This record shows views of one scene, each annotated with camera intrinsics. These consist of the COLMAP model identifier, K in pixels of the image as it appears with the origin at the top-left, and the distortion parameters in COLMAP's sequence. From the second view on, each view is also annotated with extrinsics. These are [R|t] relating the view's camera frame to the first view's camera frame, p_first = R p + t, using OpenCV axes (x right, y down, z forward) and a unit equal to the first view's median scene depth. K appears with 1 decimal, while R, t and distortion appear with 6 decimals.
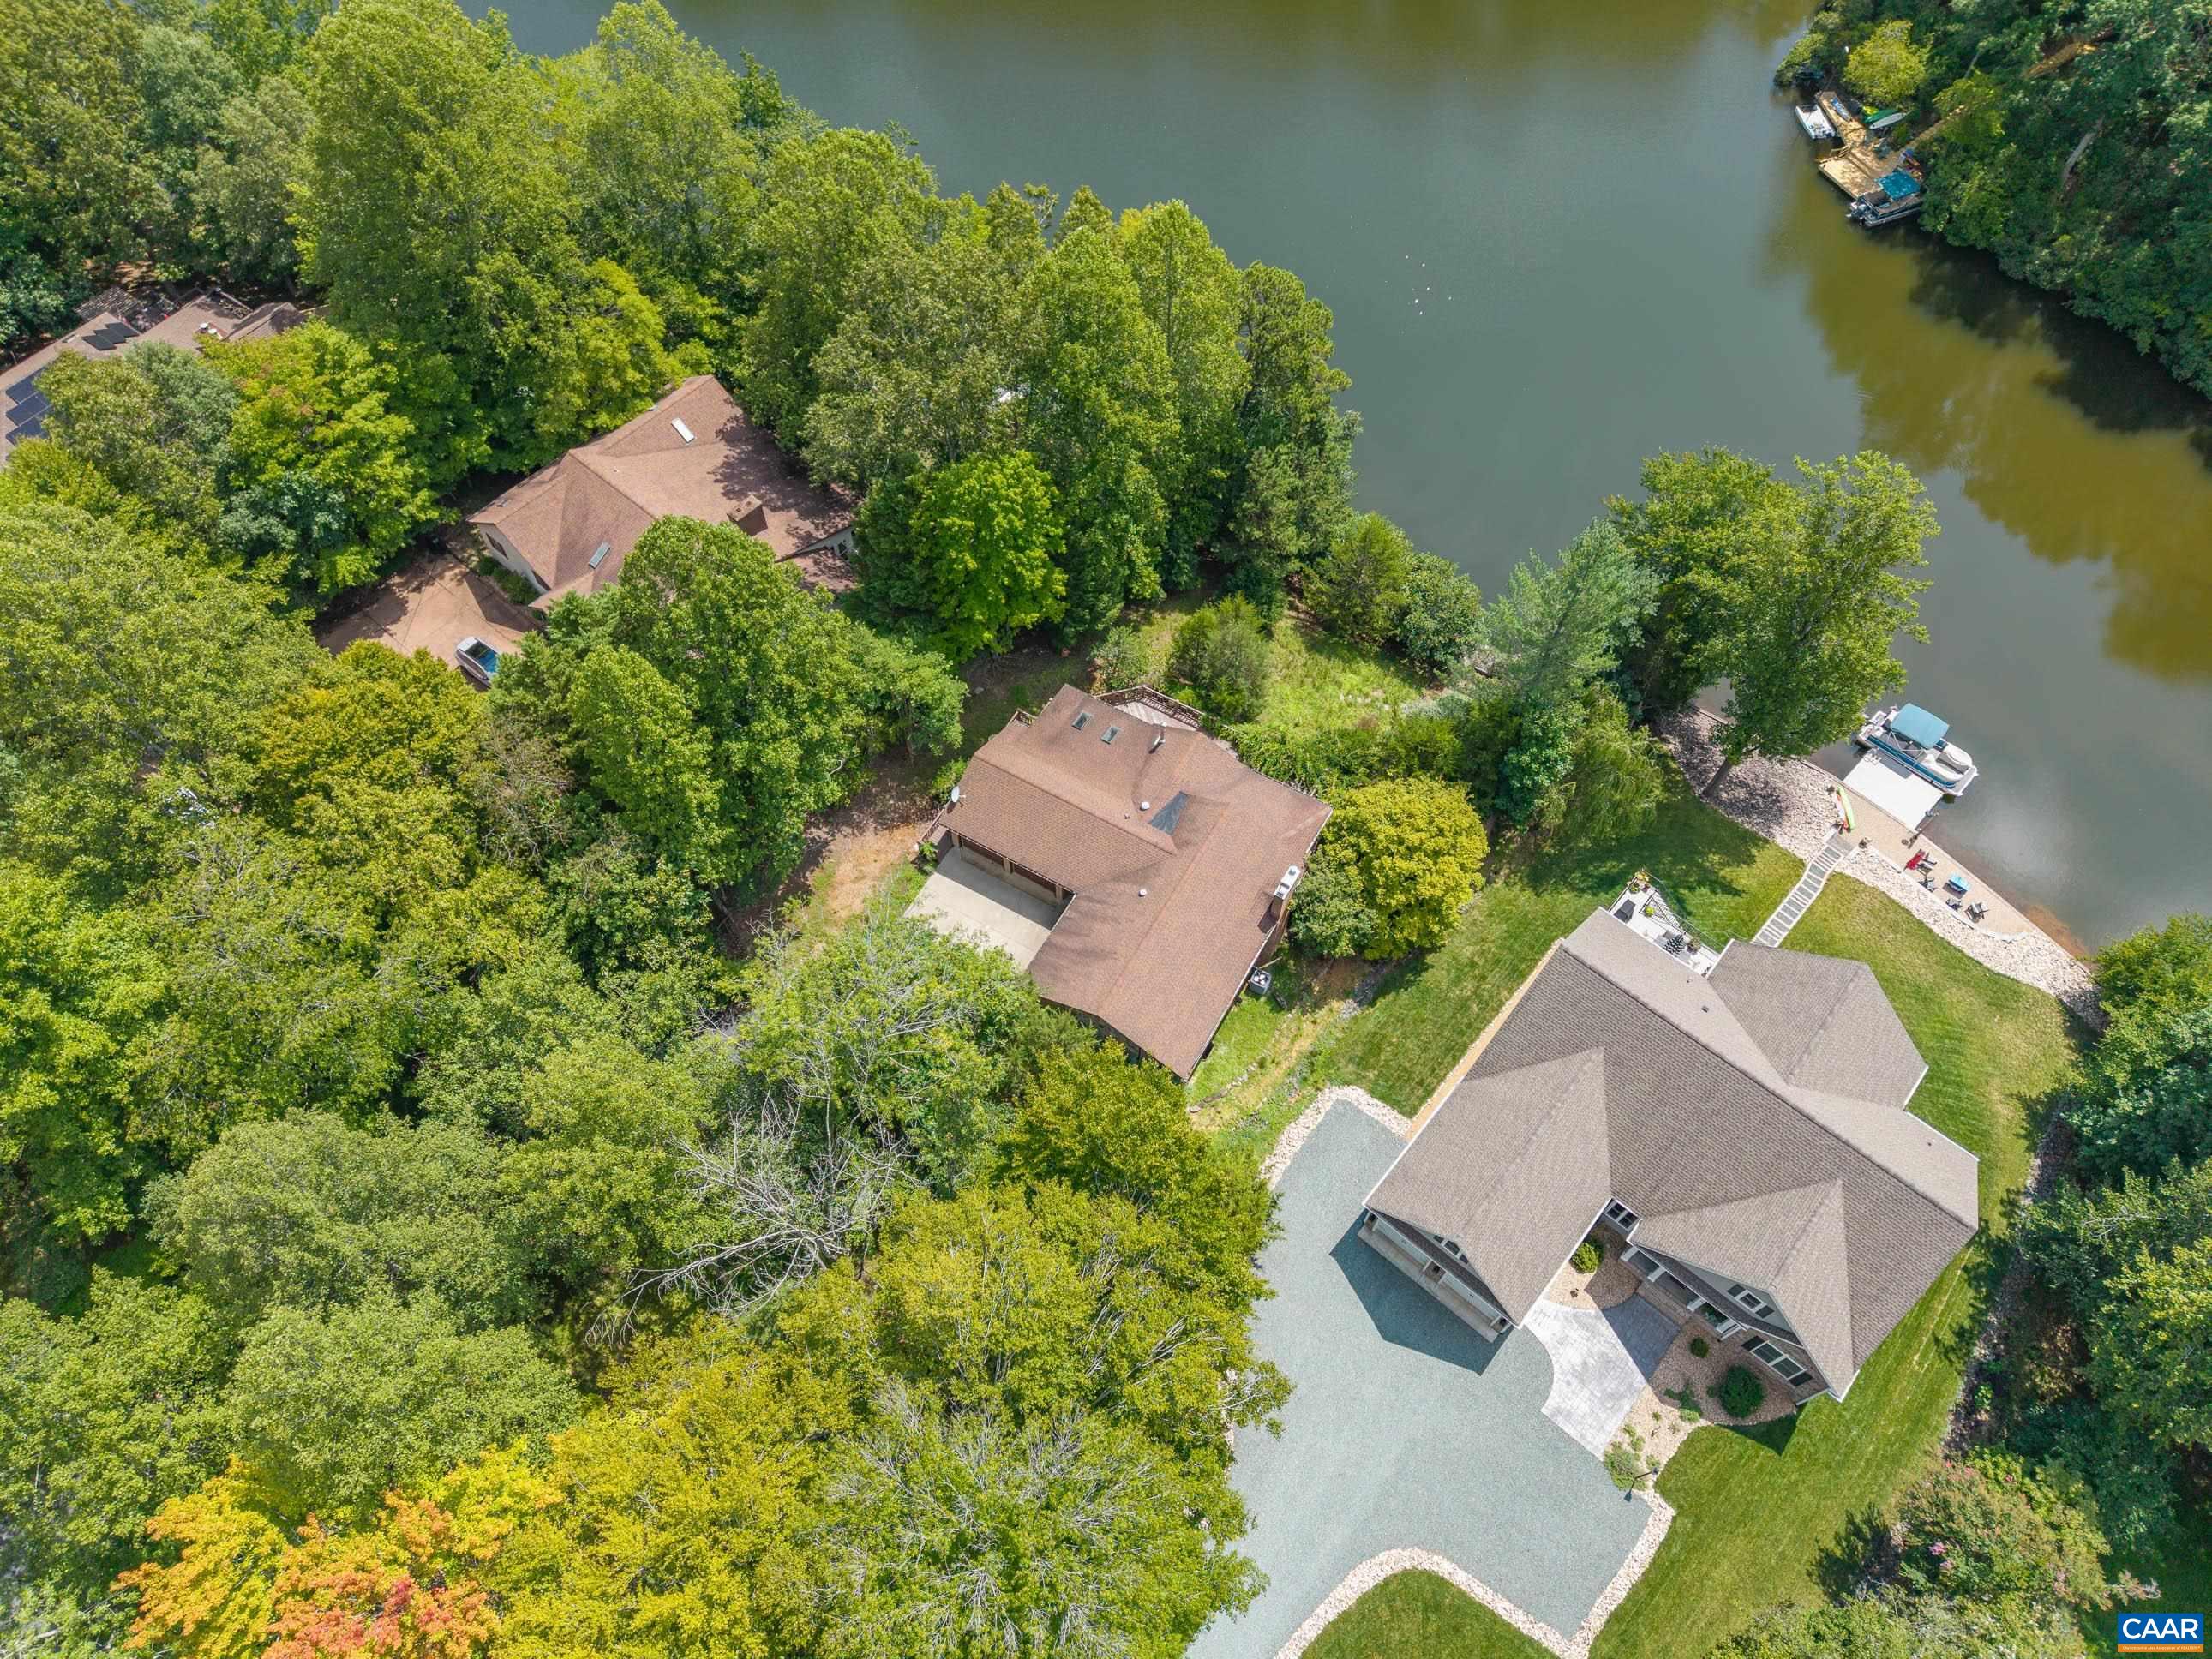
lens RADIAL K [[1488.0, 0, 1105.7], [0, 1488.0, 831.9], [0, 0, 1]] dist [0.007820, -0.014279]
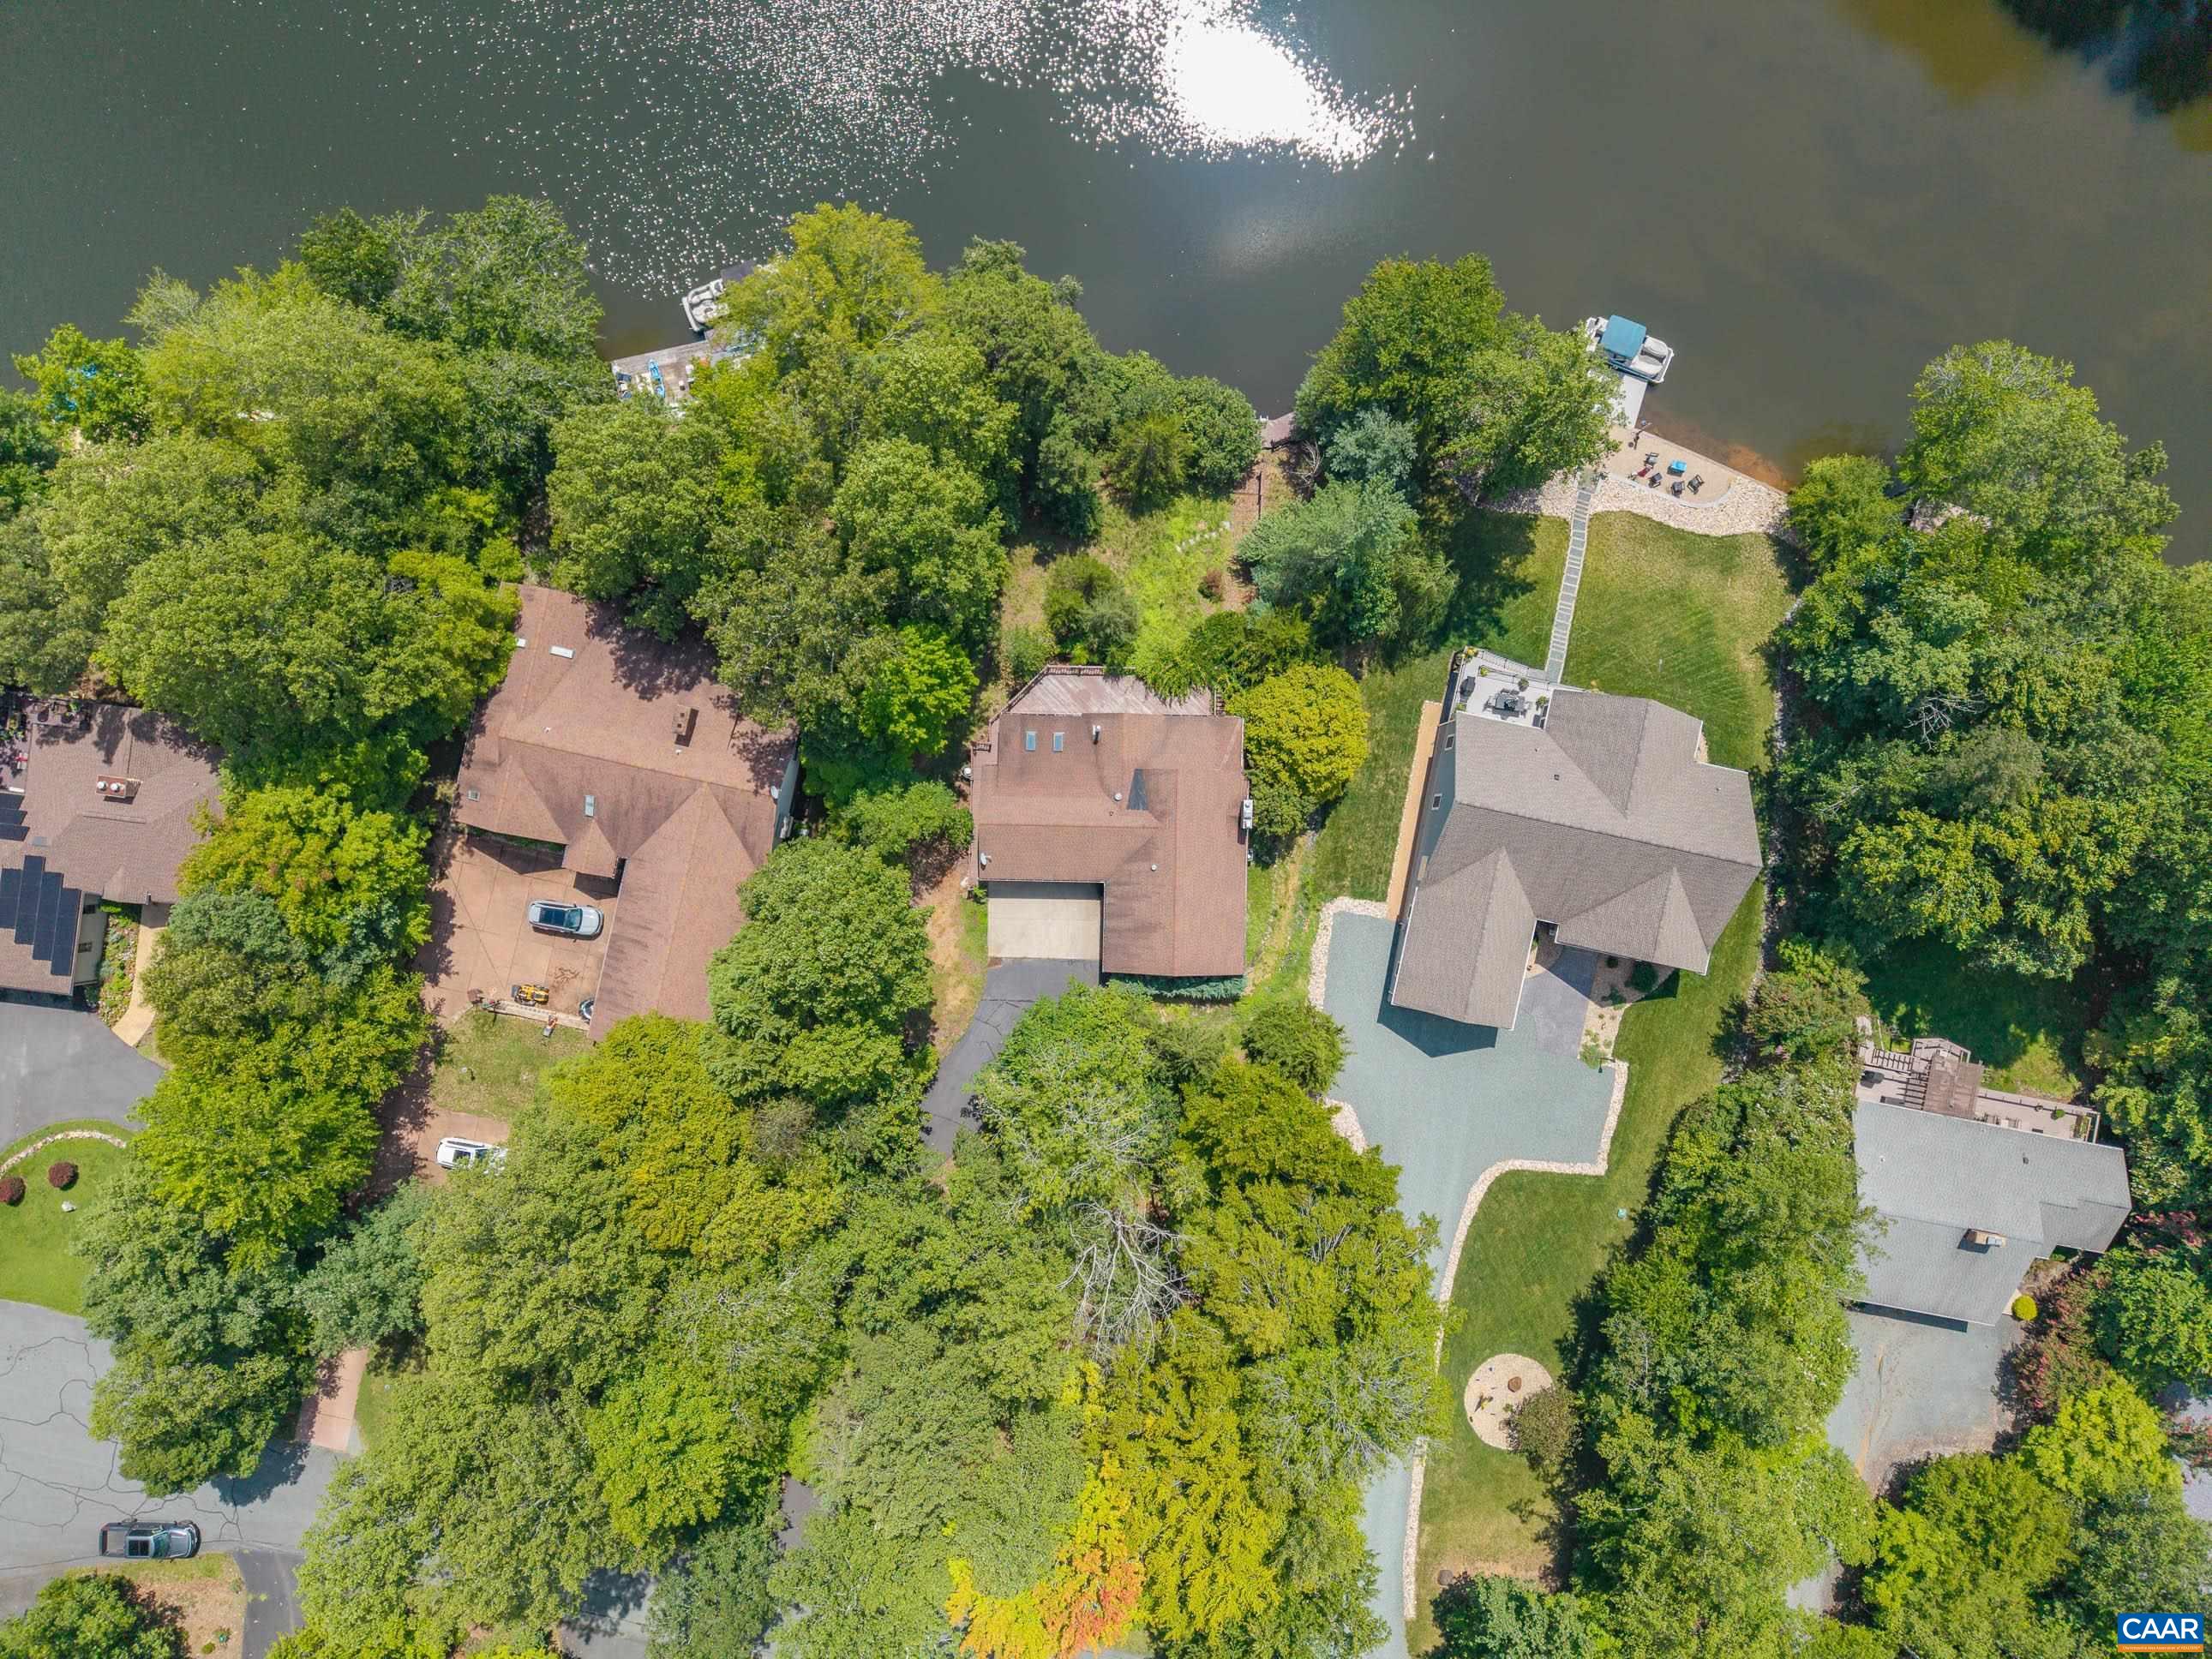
lens RADIAL K [[1488.0, 0, 1113.3], [0, 1488.0, 851.9], [0, 0, 1]] dist [0.007820, -0.014279]
pose [[0.876837, -0.480754, -0.005672, 0.007277], [0.410989, 0.743368, 0.527724, -0.652421], [-0.249489, -0.465058, 0.849397, -0.110305]]
